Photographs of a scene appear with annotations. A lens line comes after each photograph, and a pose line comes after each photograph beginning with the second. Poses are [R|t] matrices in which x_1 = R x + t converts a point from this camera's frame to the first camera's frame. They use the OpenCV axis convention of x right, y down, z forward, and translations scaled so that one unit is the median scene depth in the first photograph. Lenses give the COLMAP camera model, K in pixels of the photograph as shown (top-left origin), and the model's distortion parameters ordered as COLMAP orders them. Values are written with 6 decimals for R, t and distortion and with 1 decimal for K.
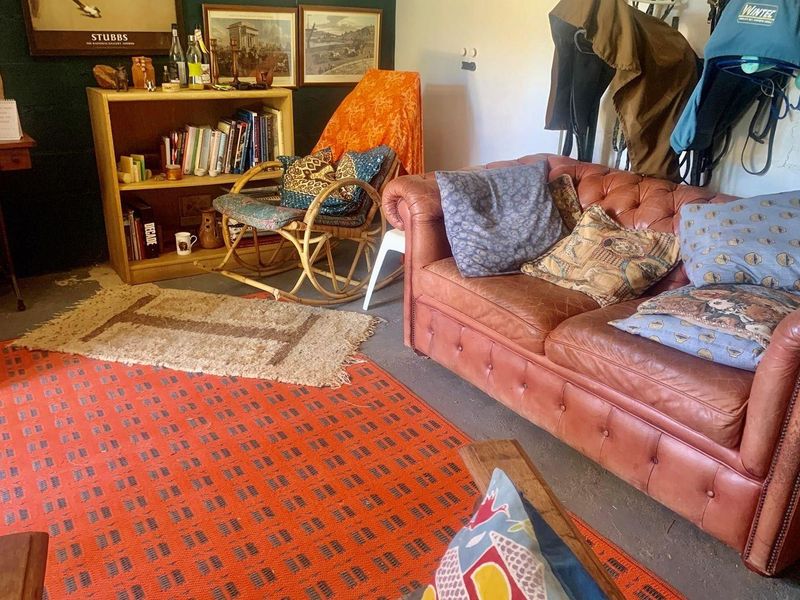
lens RADIAL K [[678.3, 0, 404.8], [0, 678.3, 302.2], [0, 0, 1]] dist [0.030573, -0.016304]
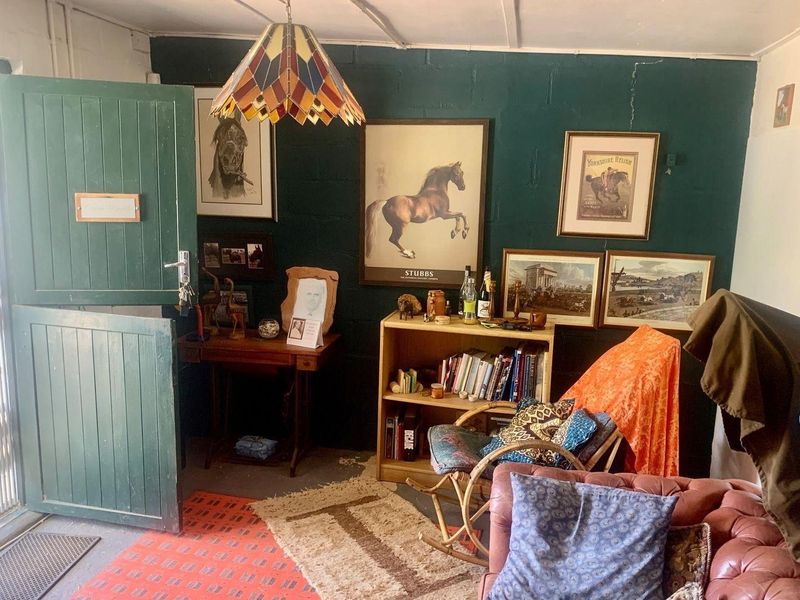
lens RADIAL K [[678.3, 0, 403.1], [0, 678.3, 306.0], [0, 0, 1]] dist [0.030573, -0.016304]
pose [[0.702723, 0.122168, -0.700896, 0.385797], [-0.284380, 0.951258, -0.119314, -0.180004], [0.652157, 0.283165, 0.703213, 0.157390]]
